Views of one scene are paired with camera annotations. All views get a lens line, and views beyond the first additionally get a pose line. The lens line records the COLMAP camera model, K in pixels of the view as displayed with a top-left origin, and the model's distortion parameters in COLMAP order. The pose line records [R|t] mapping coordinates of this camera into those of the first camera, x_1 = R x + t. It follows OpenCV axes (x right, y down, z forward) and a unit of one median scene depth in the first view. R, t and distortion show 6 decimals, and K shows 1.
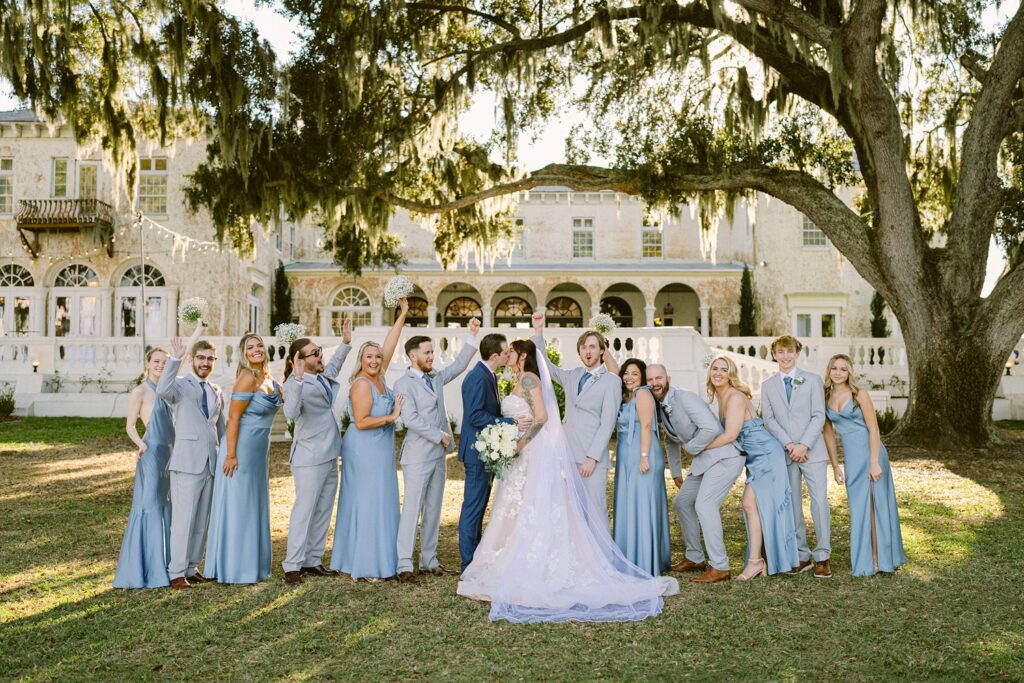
lens RADIAL K [[987.1, 0, 523.4], [0, 987.1, 353.8], [0, 0, 1]] dist [0.003796, 0.000835]
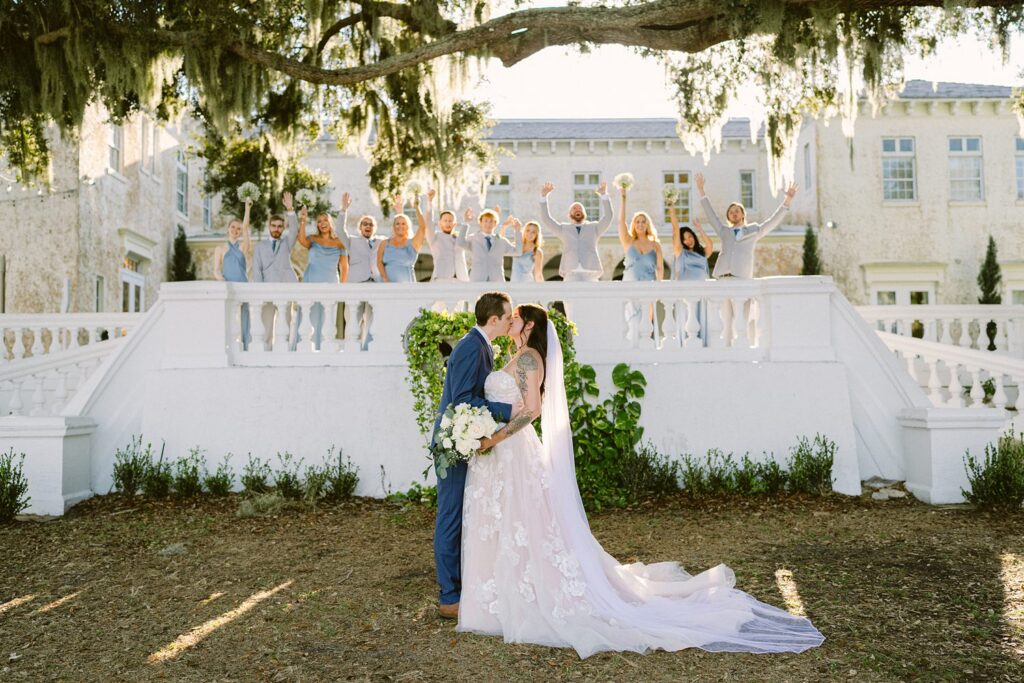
lens RADIAL K [[966.0, 0, 508.1], [0, 966.0, 338.4], [0, 0, 1]] dist [0.003277, -0.002884]
pose [[0.999891, -0.011005, -0.009838, 0.008185], [0.010799, 0.999727, -0.020712, 0.010777], [0.010063, 0.020604, 0.999737, 0.397772]]
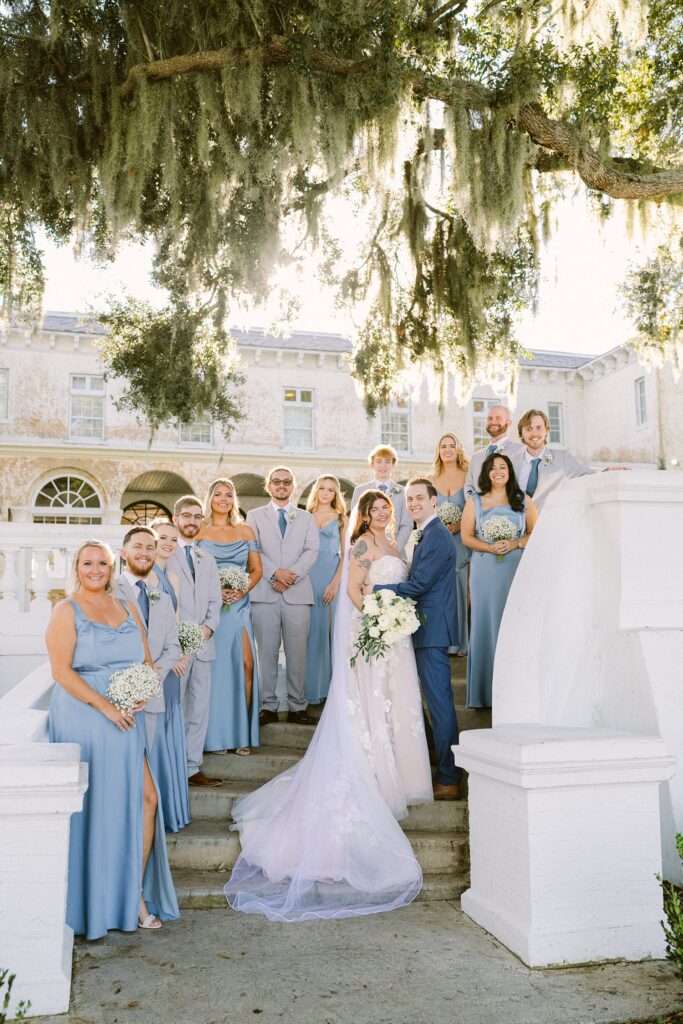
lens RADIAL K [[966.0, 0, 341.5], [0, 966.0, 512.0], [0, 0, 1]] dist [0.003277, -0.002884]
pose [[0.964925, 0.023416, 0.261480, -0.243321], [-0.000514, 0.996181, -0.087315, 0.006295], [-0.262526, 0.084118, 0.961251, 0.590452]]
